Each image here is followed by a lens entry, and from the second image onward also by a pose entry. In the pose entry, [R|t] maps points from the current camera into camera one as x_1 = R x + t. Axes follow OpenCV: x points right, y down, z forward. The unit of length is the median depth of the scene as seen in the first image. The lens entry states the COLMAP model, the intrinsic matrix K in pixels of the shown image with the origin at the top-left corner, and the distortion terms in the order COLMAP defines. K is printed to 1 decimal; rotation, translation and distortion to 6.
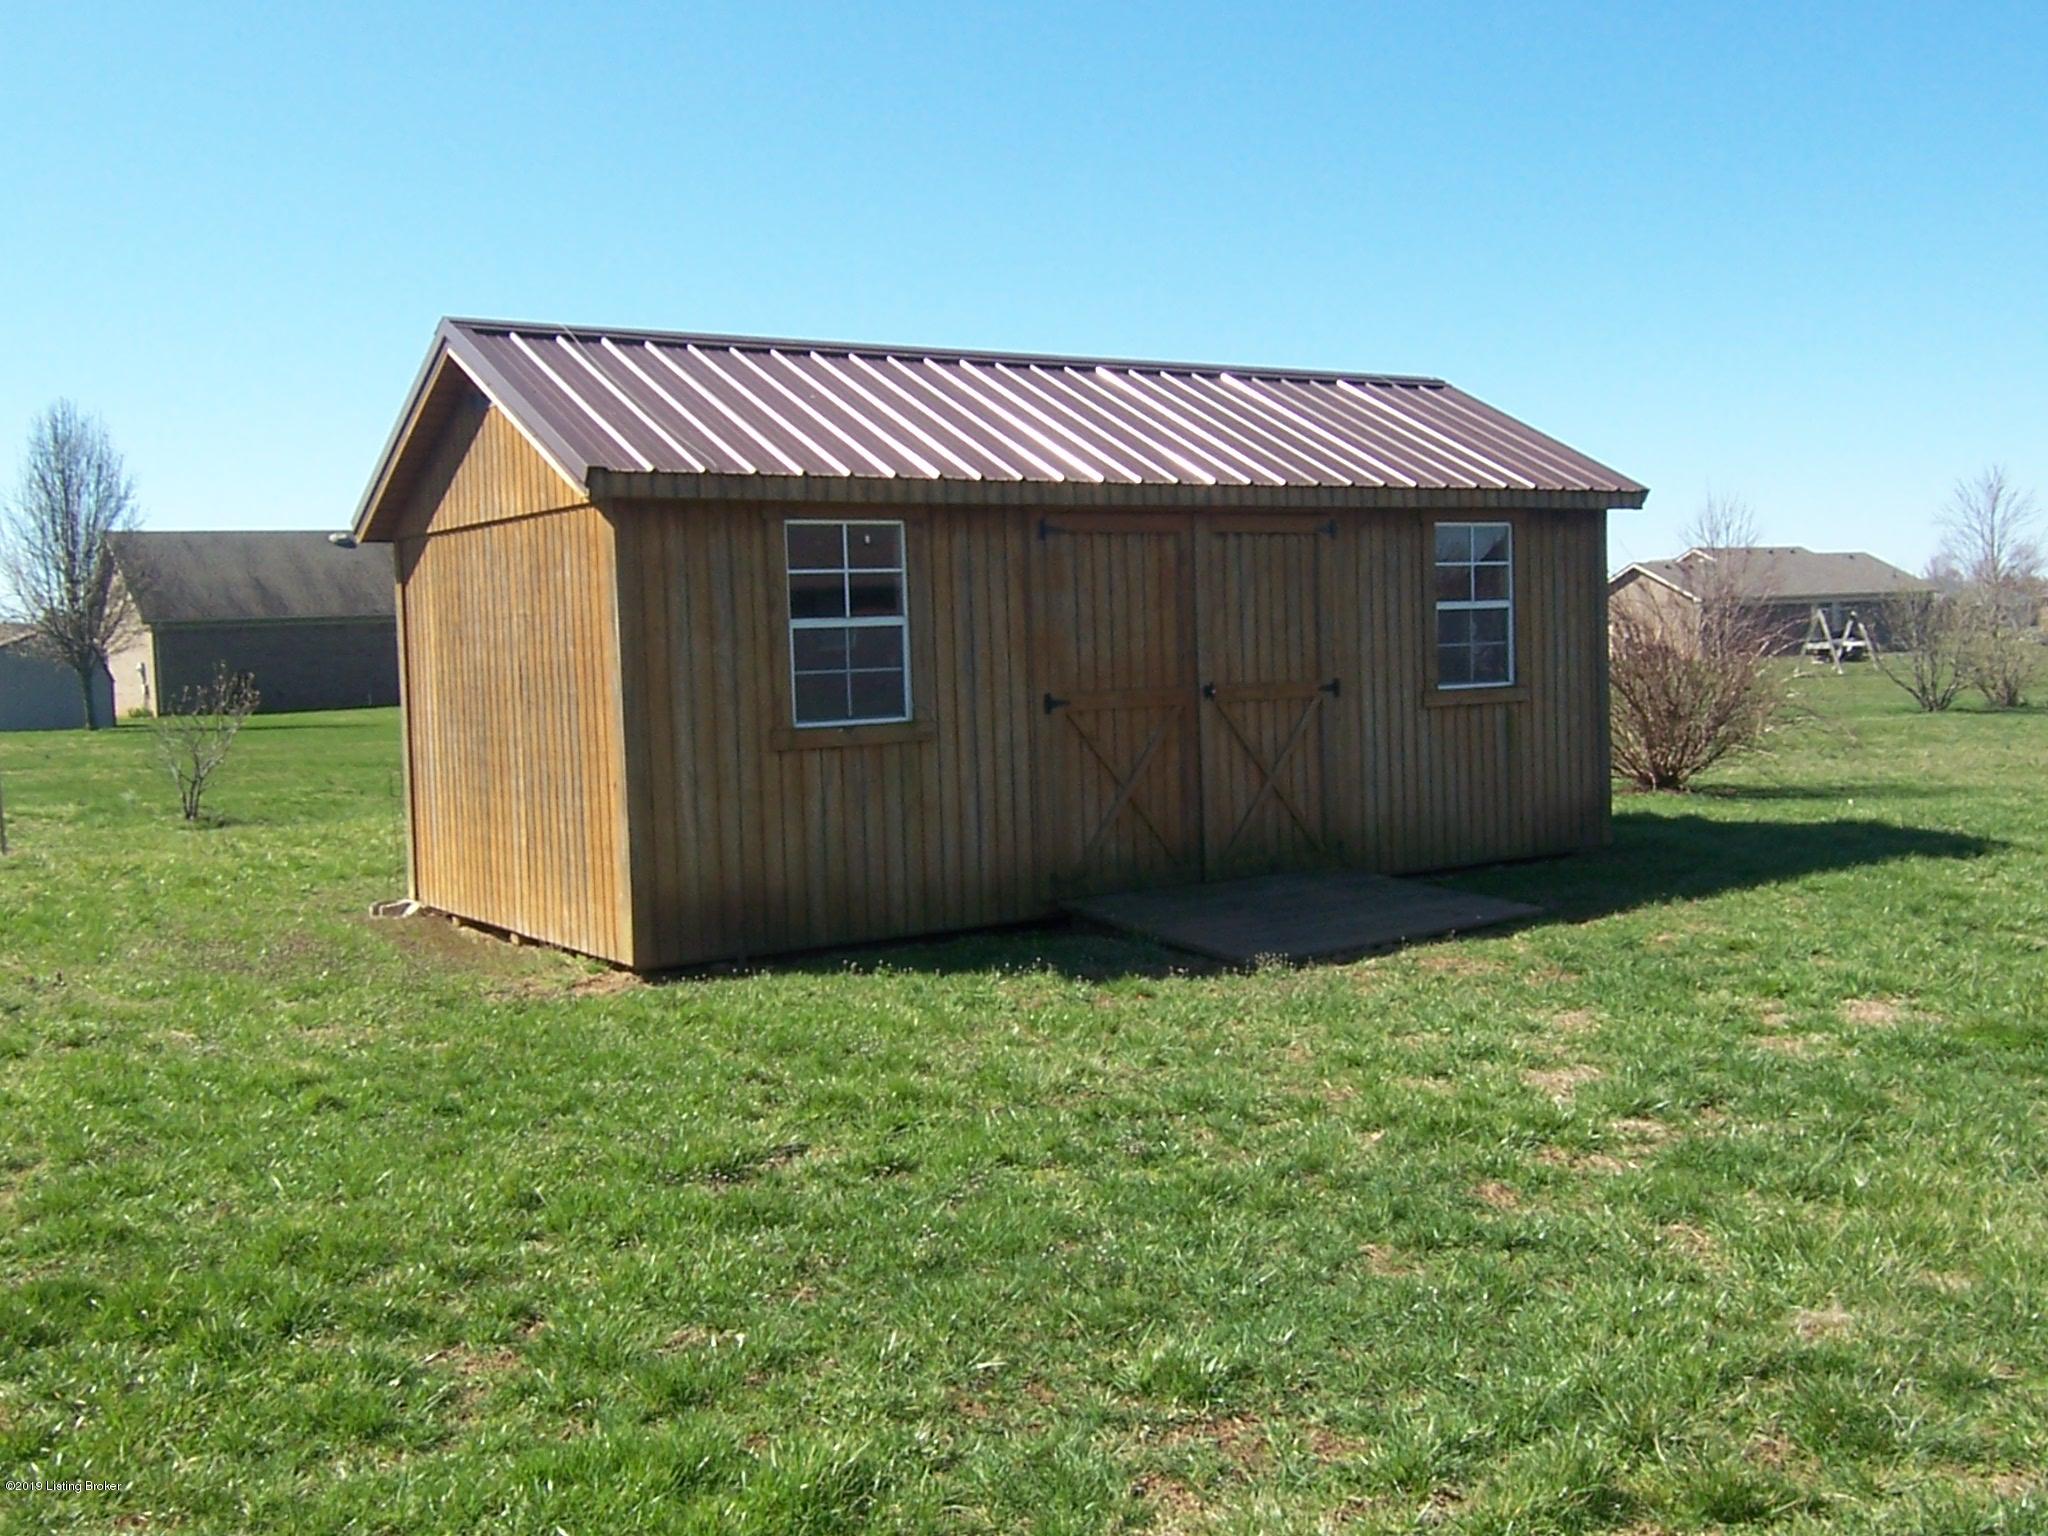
lens RADIAL K [[2310.2, 0, 1025.9], [0, 2310.2, 767.3], [0, 0, 1]] dist [0.031058, 0.000000]
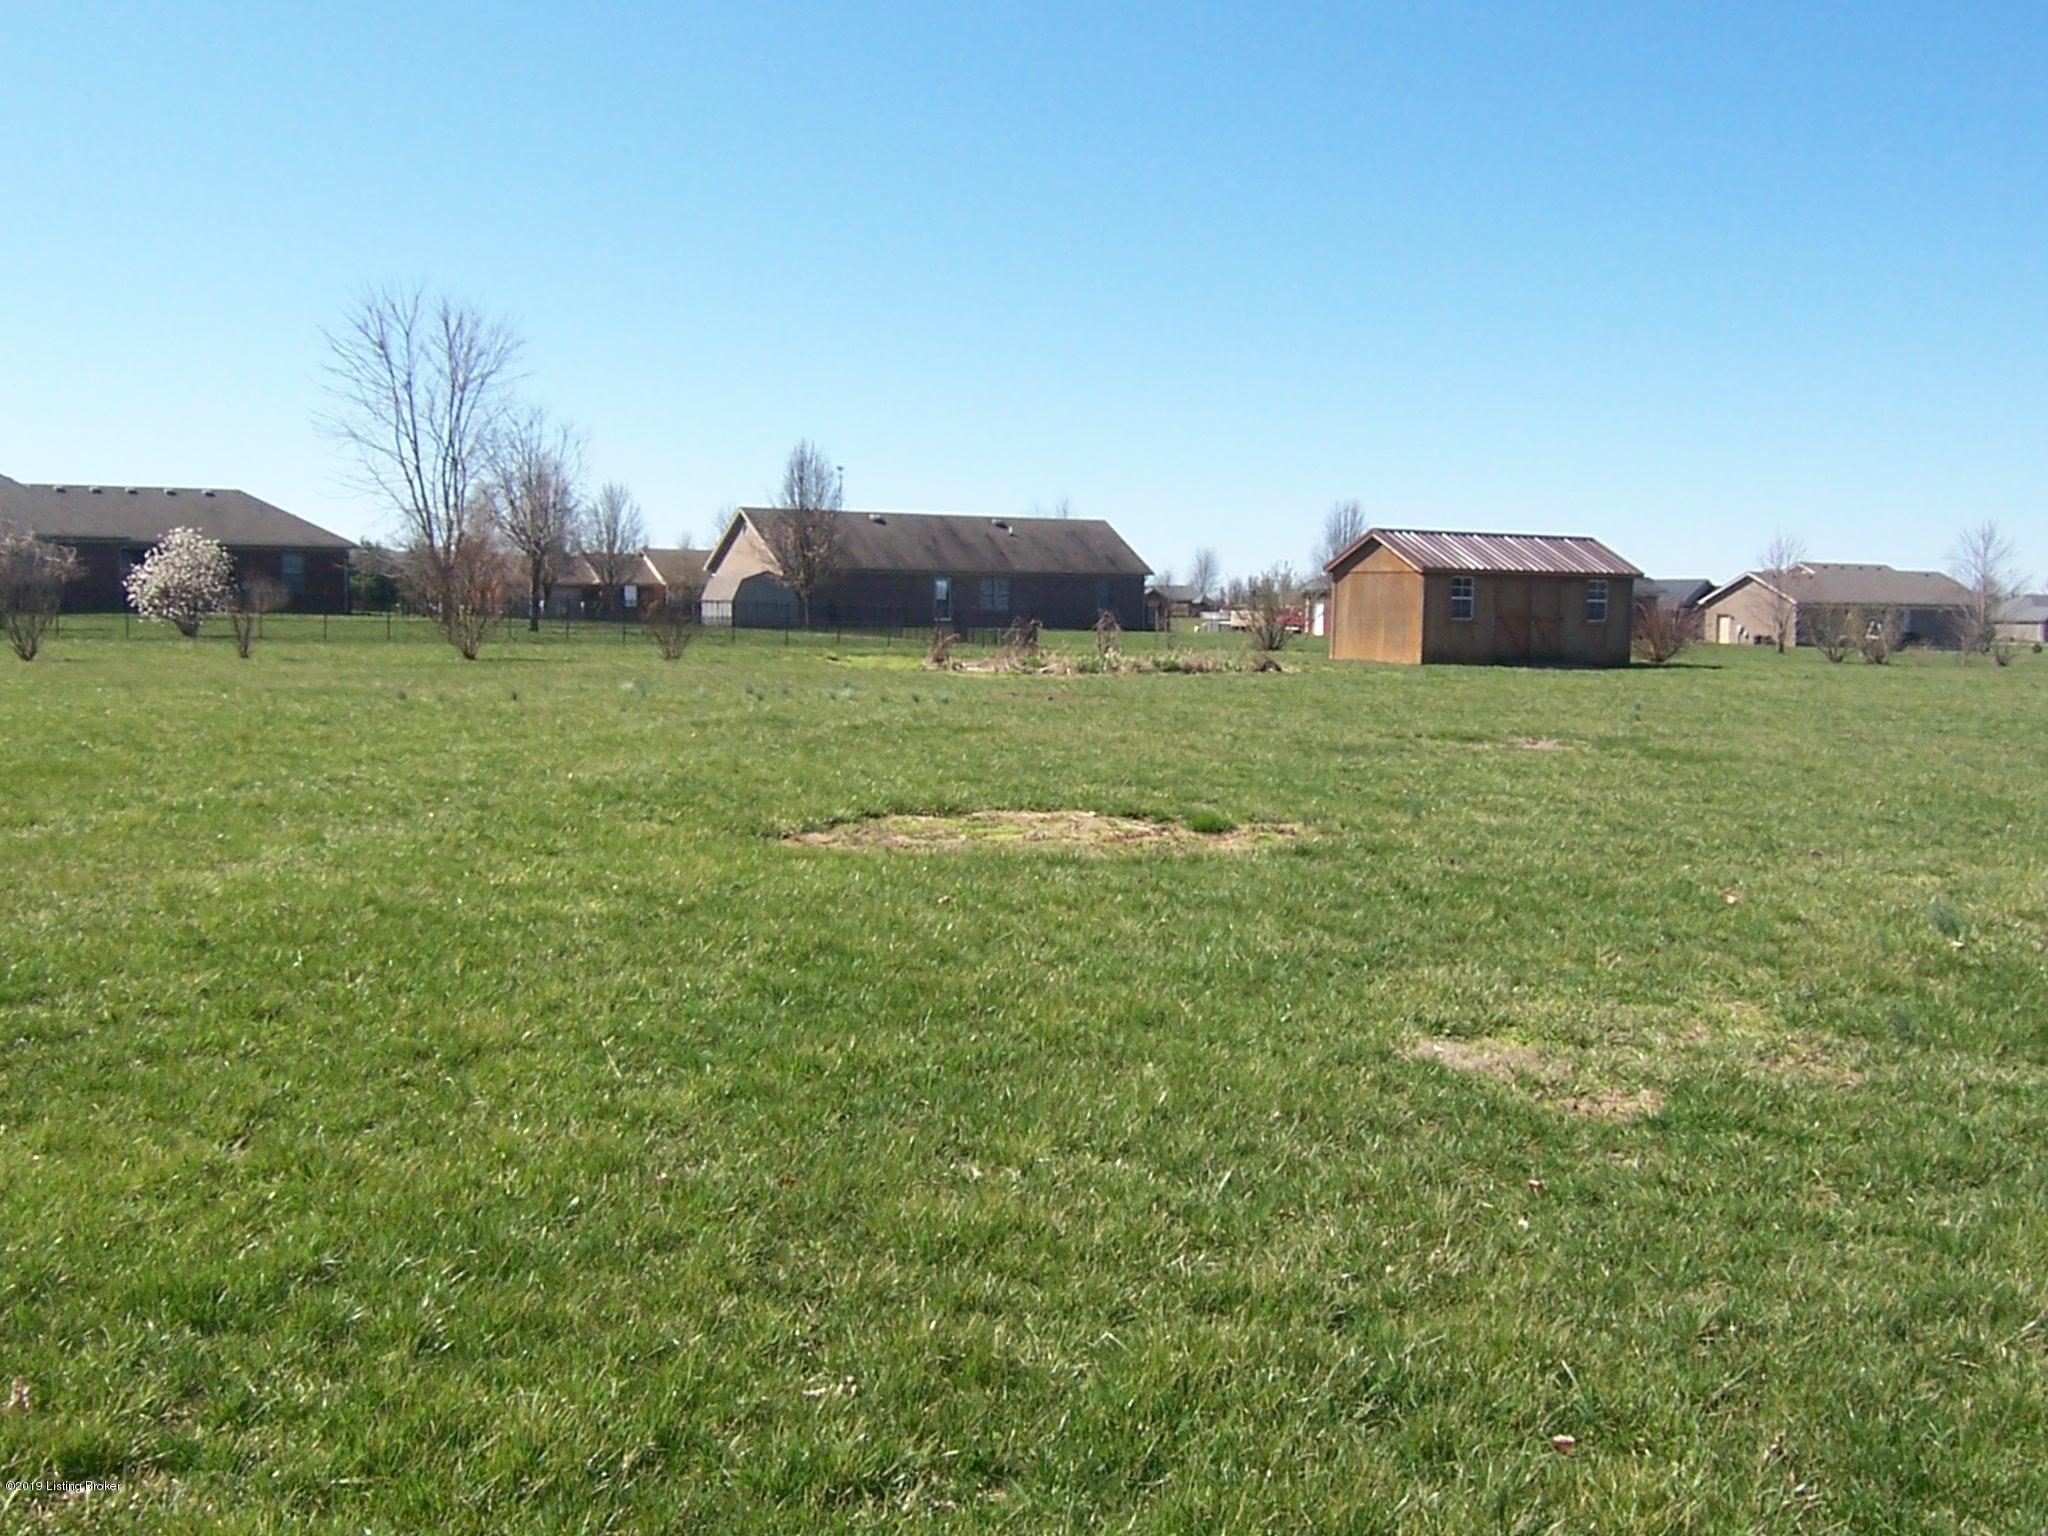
lens RADIAL K [[2310.2, 0, 1021.6], [0, 2310.2, 769.4], [0, 0, 1]] dist [0.031058, 0.000000]
pose [[0.996800, 0.056071, -0.056965, -0.575294], [-0.055172, 0.998328, 0.017222, 0.213183], [0.057836, -0.014024, 0.998228, -3.171285]]
